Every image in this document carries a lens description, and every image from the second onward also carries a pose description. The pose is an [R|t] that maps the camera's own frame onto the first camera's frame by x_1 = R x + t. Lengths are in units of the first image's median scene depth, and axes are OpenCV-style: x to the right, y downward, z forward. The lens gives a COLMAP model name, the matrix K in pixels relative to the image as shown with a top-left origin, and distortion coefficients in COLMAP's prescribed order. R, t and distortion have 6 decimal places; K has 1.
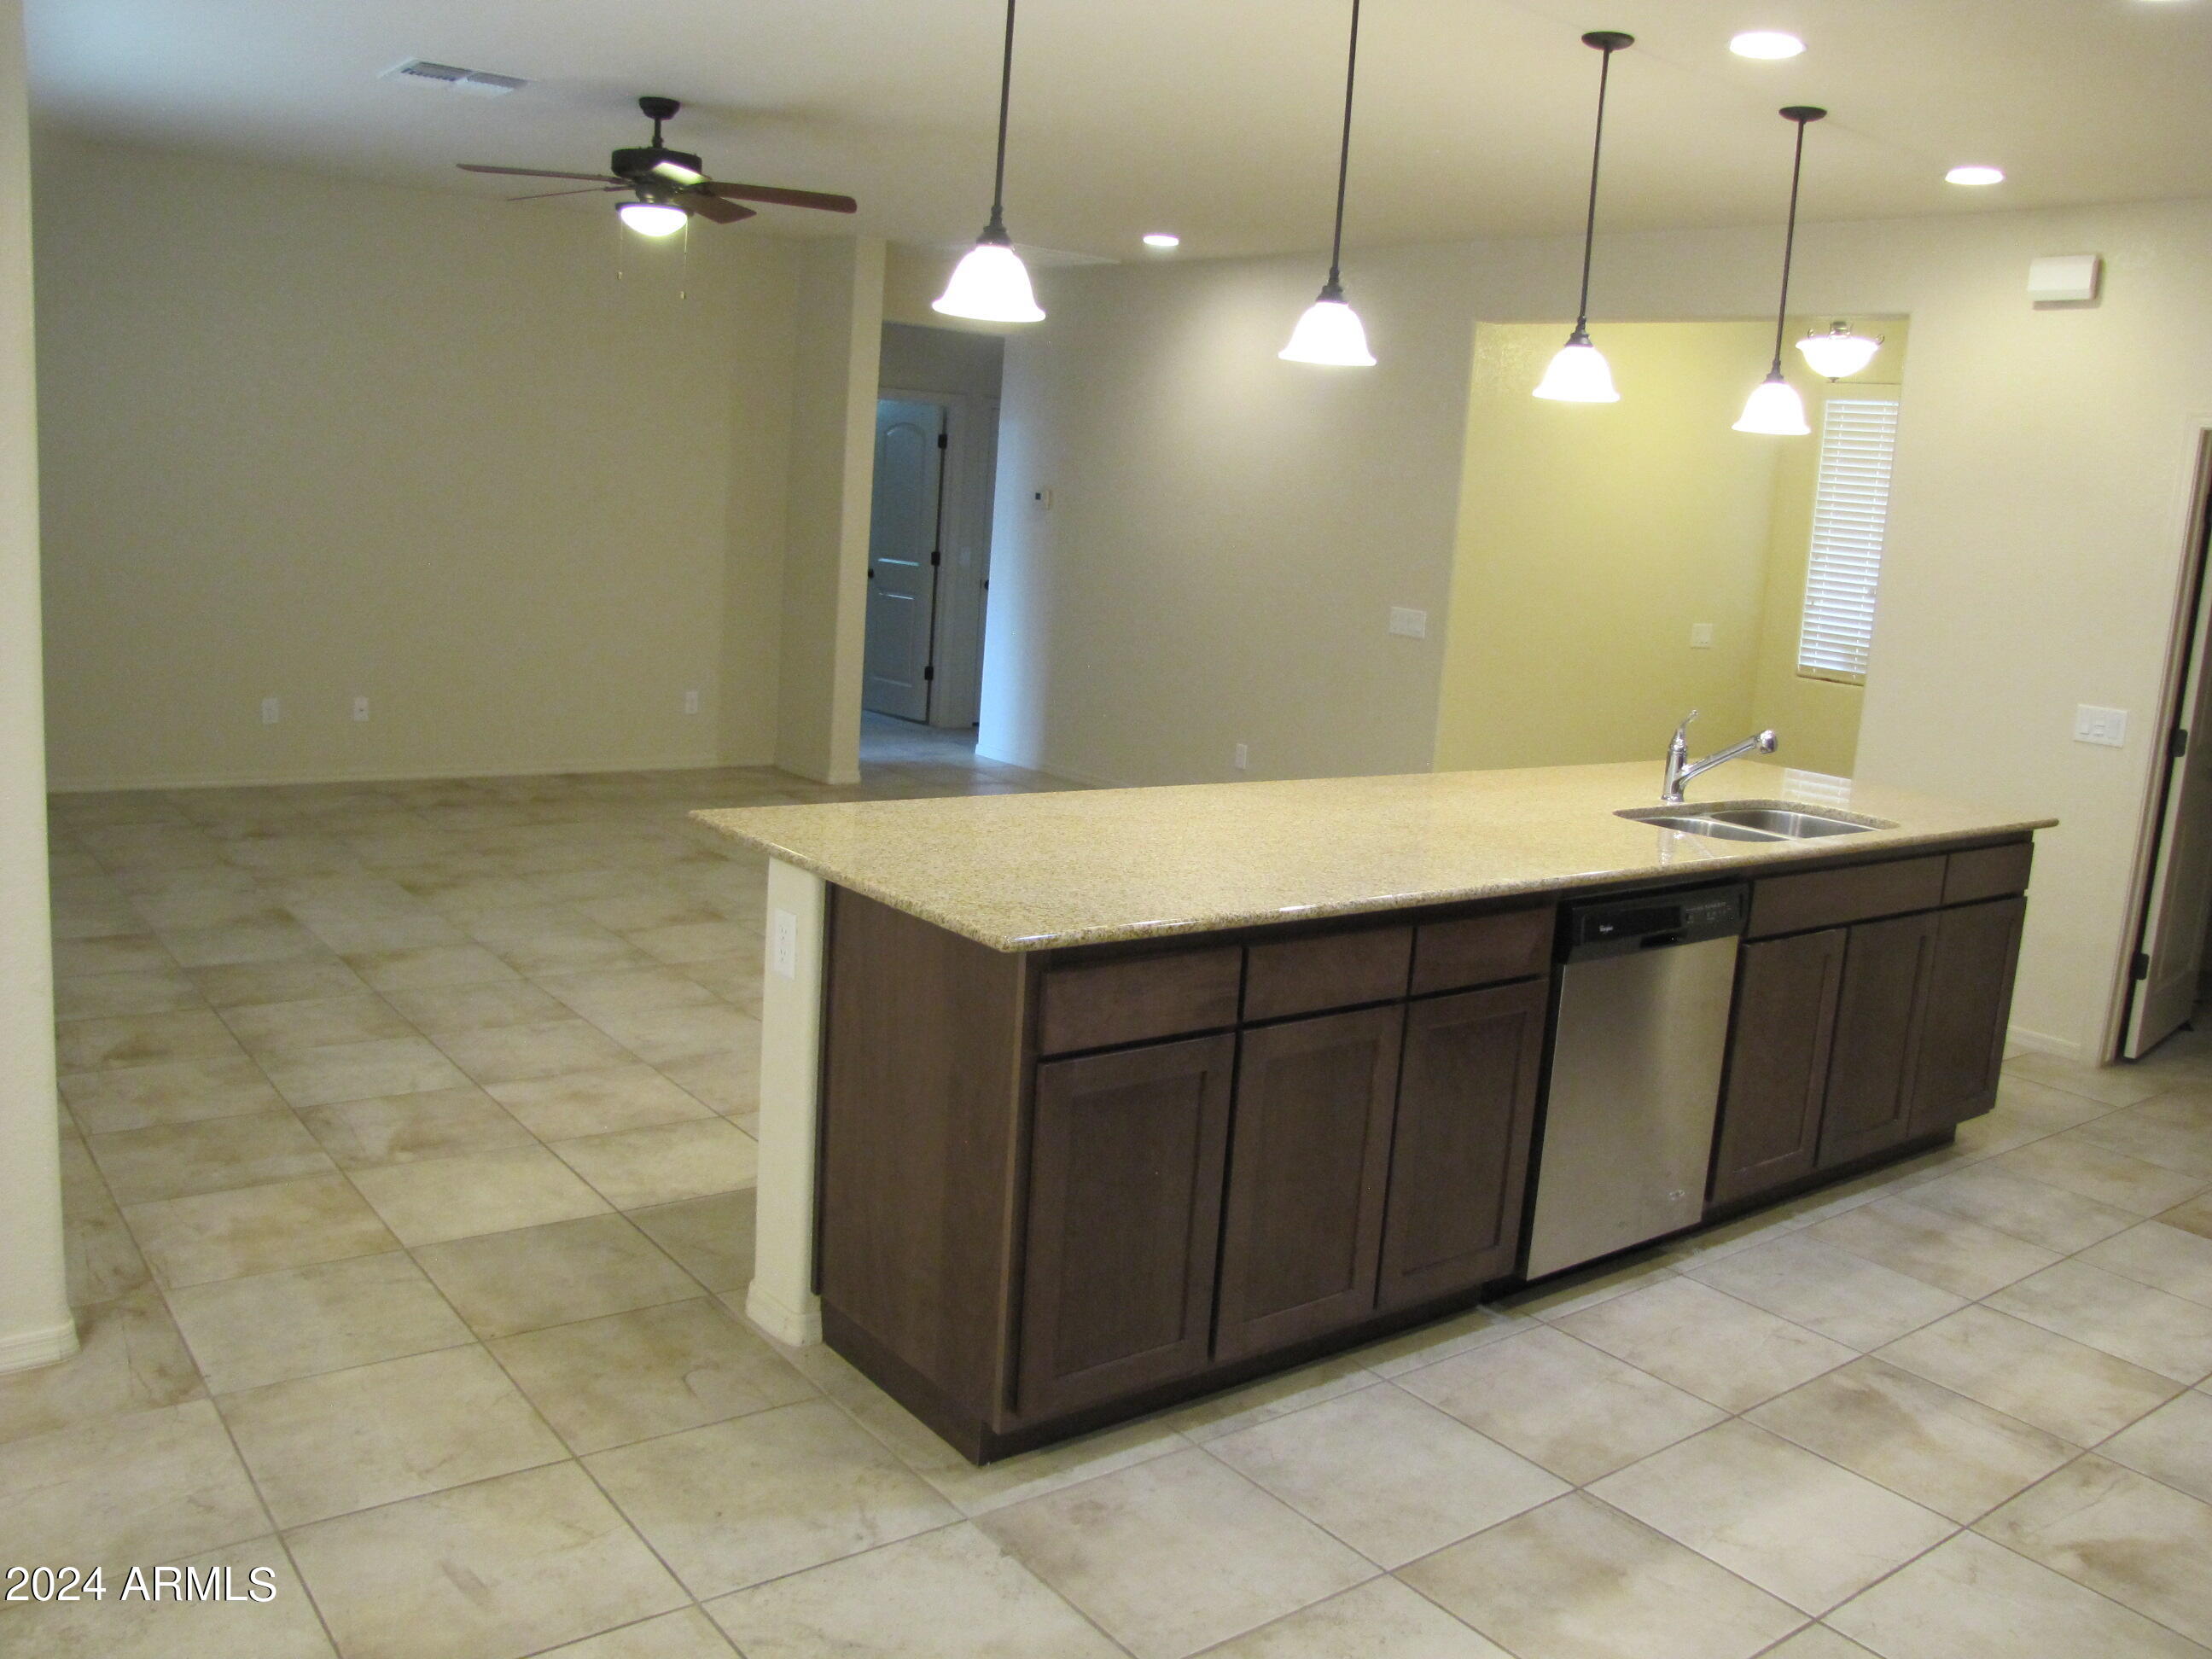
lens RADIAL K [[1864.7, 0, 1140.5], [0, 1864.7, 807.8], [0, 0, 1]] dist [-0.179727, 0.150266]
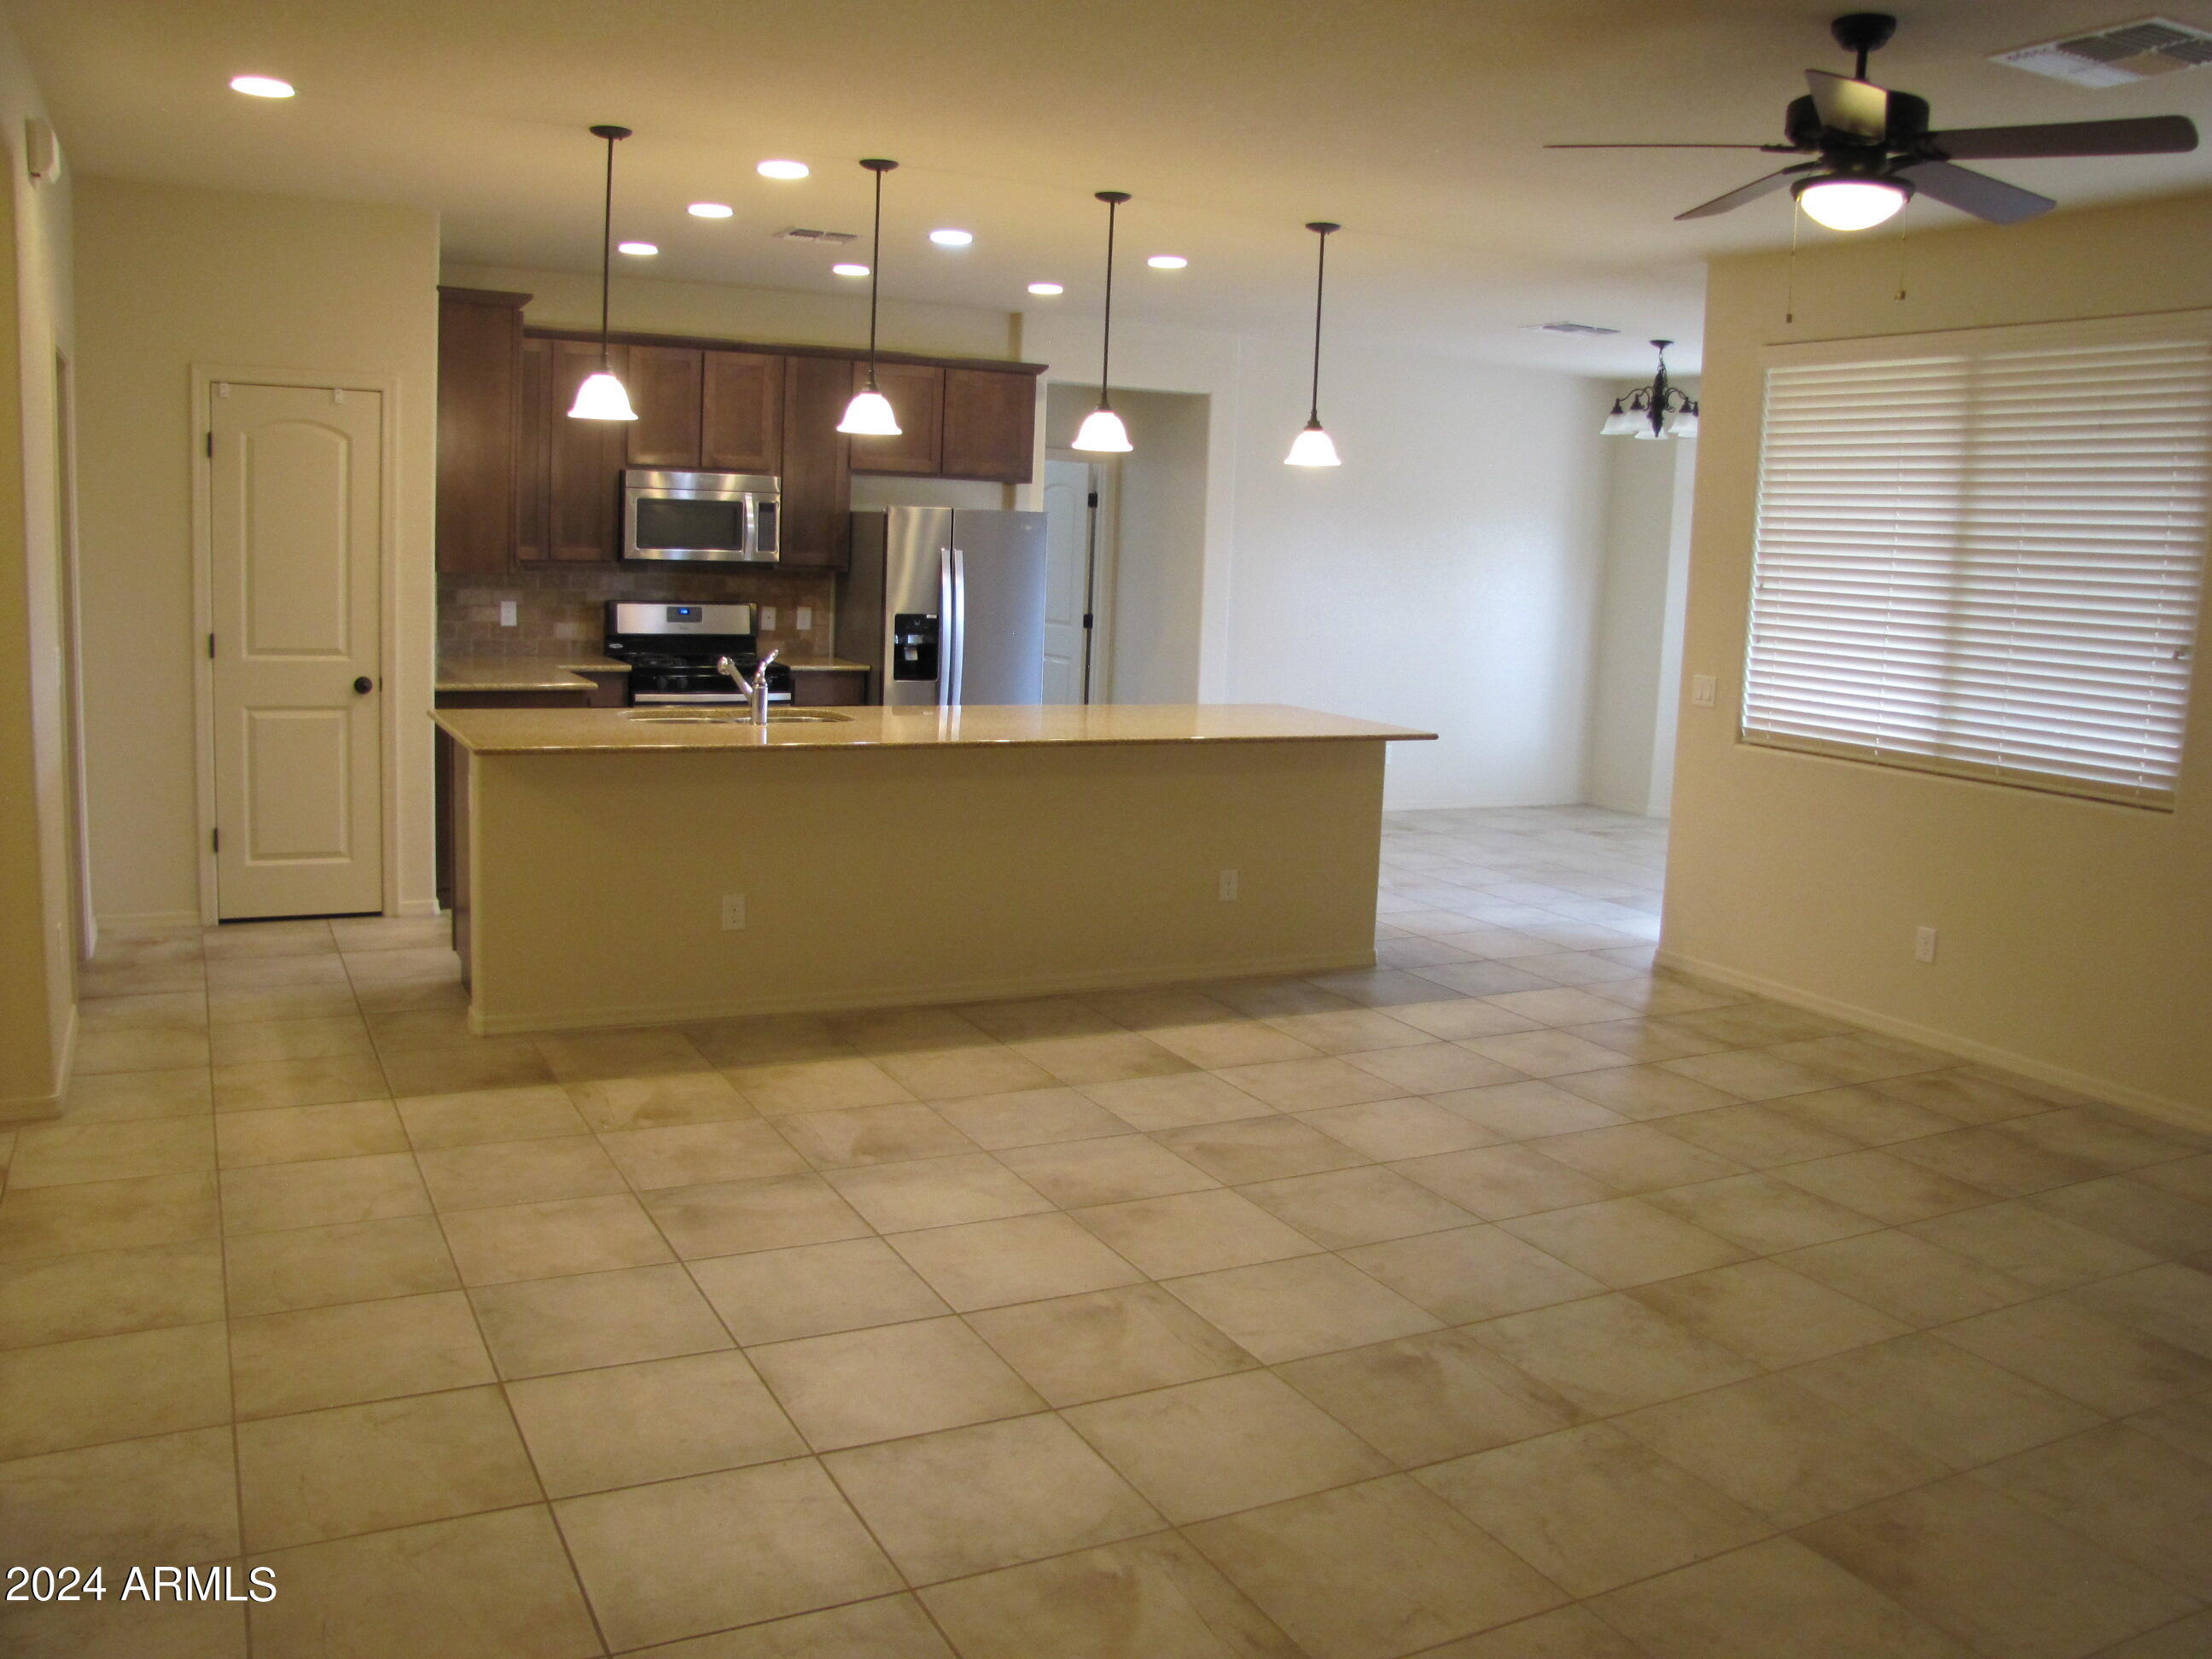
lens RADIAL K [[1864.7, 0, 1154.7], [0, 1864.7, 776.4], [0, 0, 1]] dist [-0.179727, 0.150266]
pose [[-0.979467, -0.135041, 0.149694, -0.207001], [-0.085475, 0.950635, 0.298307, -0.417877], [-0.182588, 0.279387, -0.942658, 2.374804]]
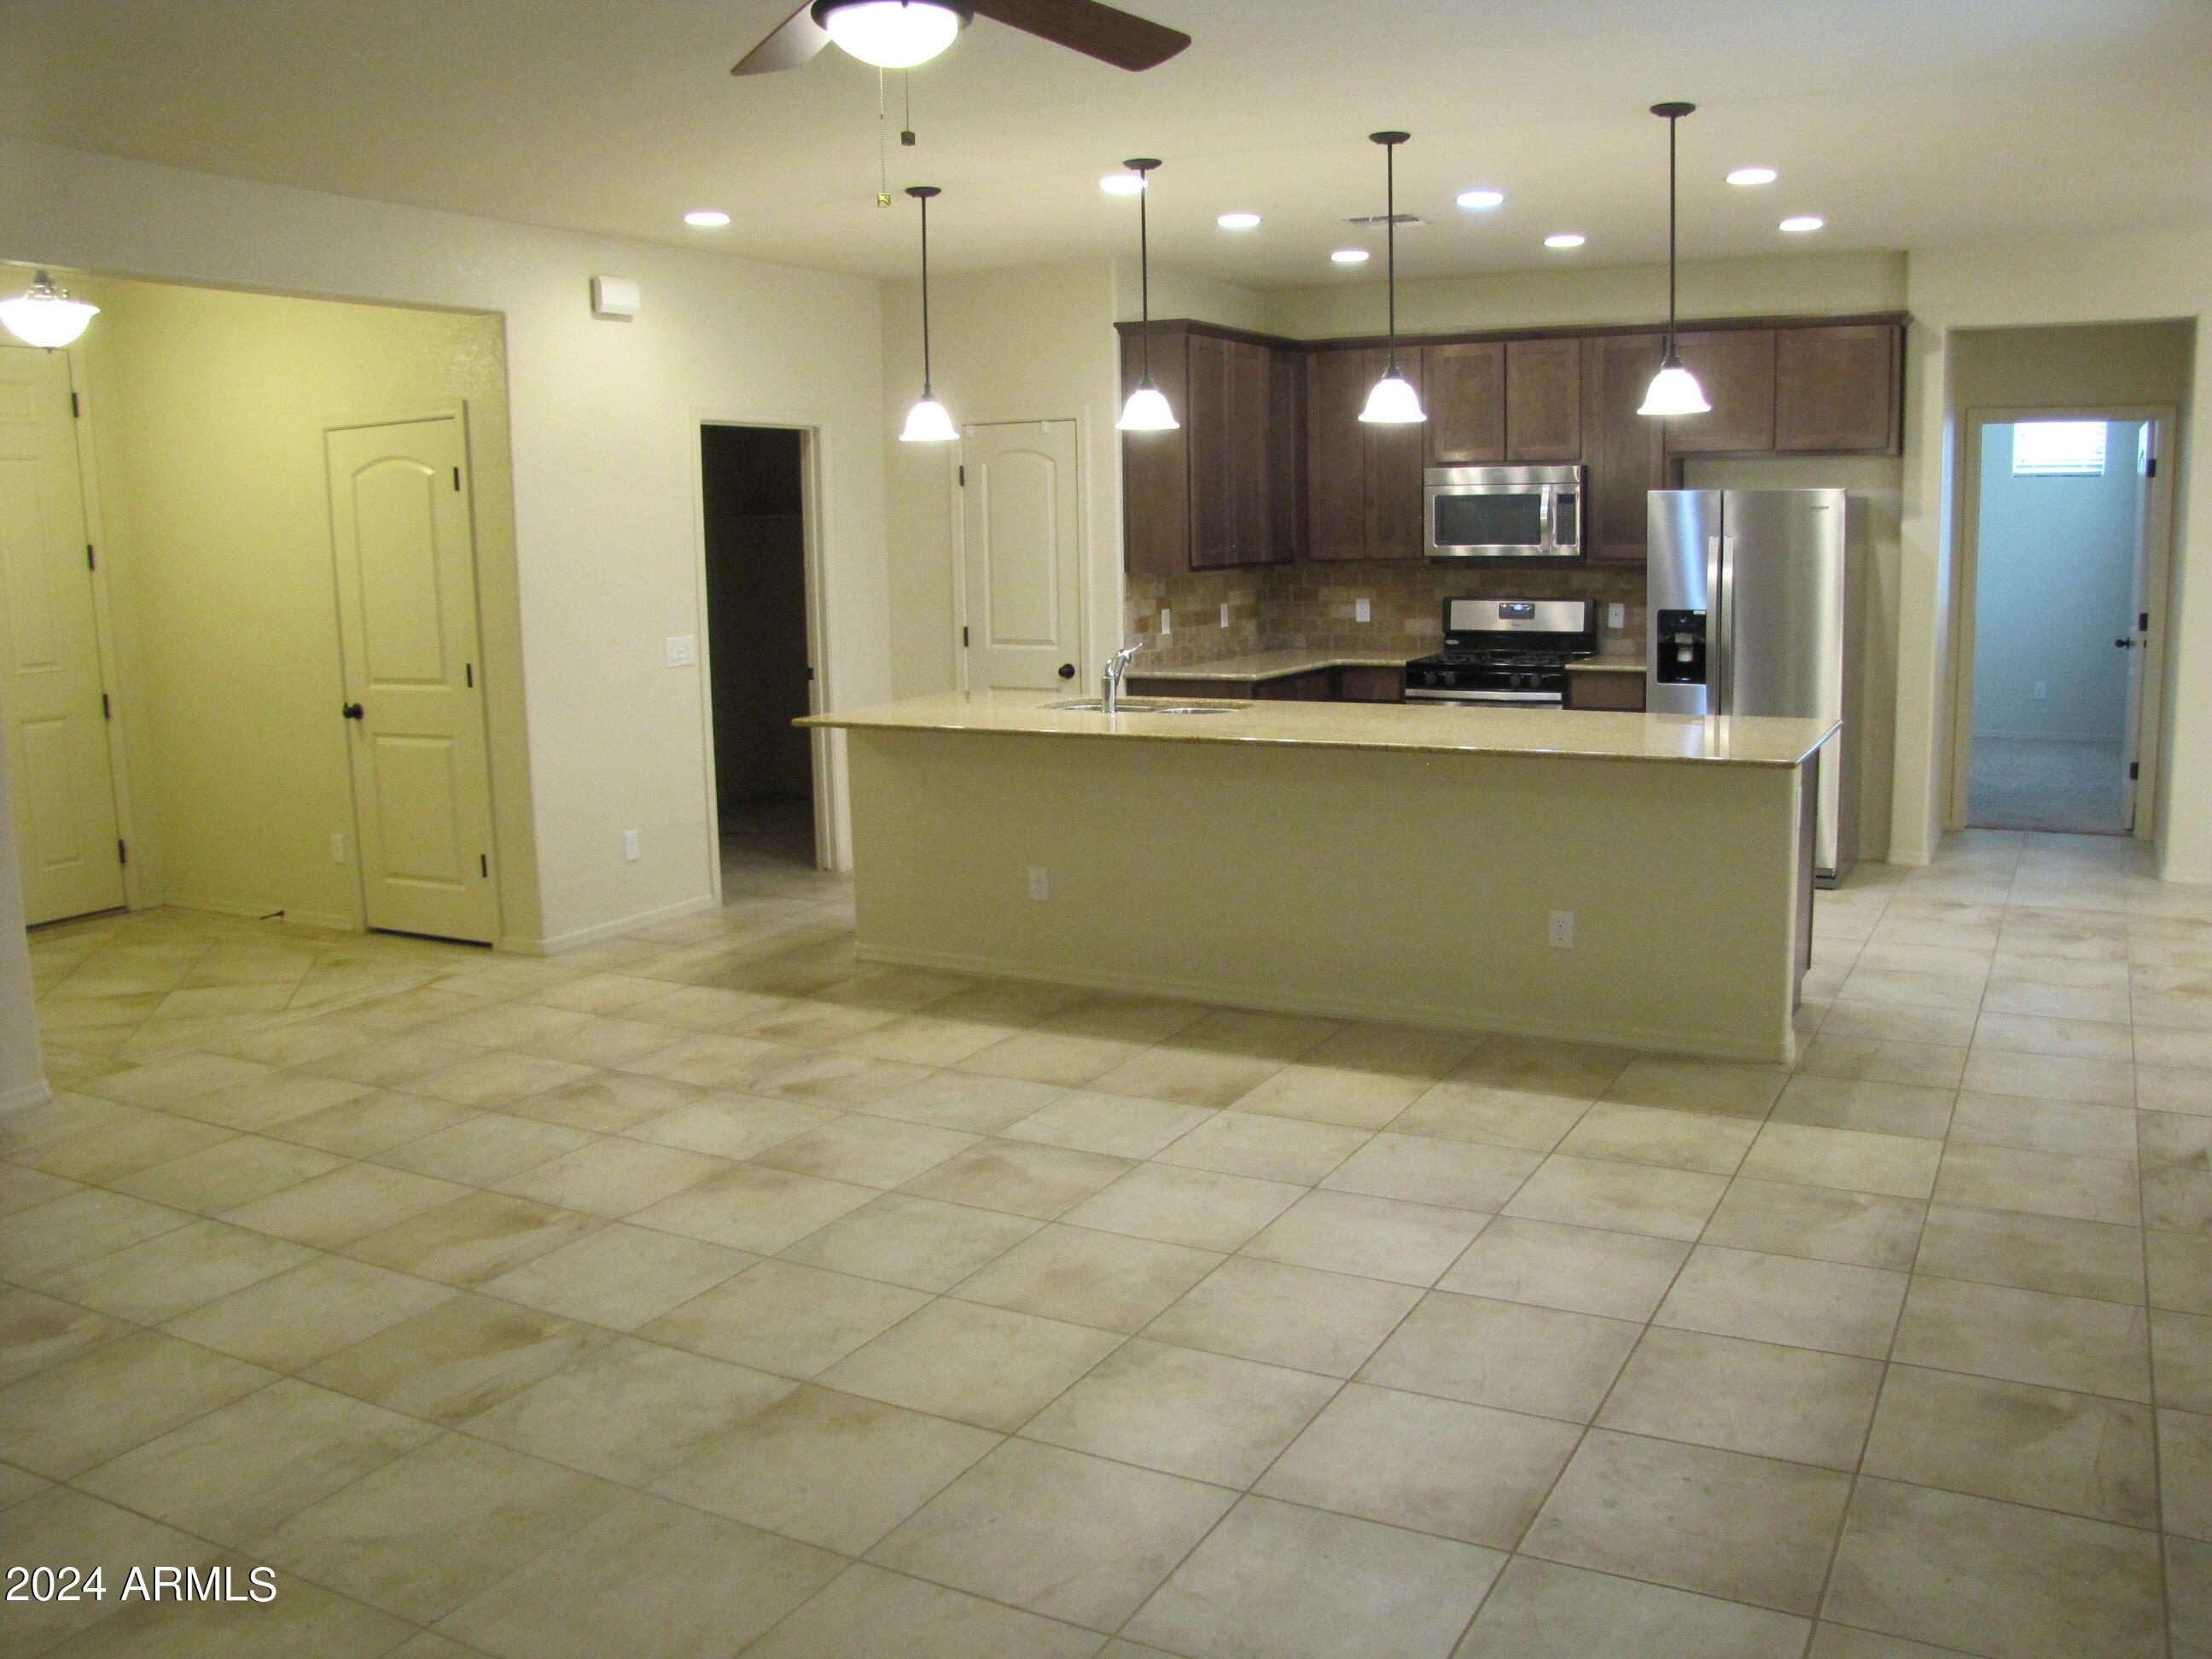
lens RADIAL K [[1864.7, 0, 1151.9], [0, 1864.7, 808.8], [0, 0, 1]] dist [-0.179727, 0.150266]
pose [[-0.415030, -0.203797, 0.886689, -1.063378], [0.138680, 0.949030, 0.283037, -0.354418], [-0.899176, 0.240435, -0.365614, 1.616997]]
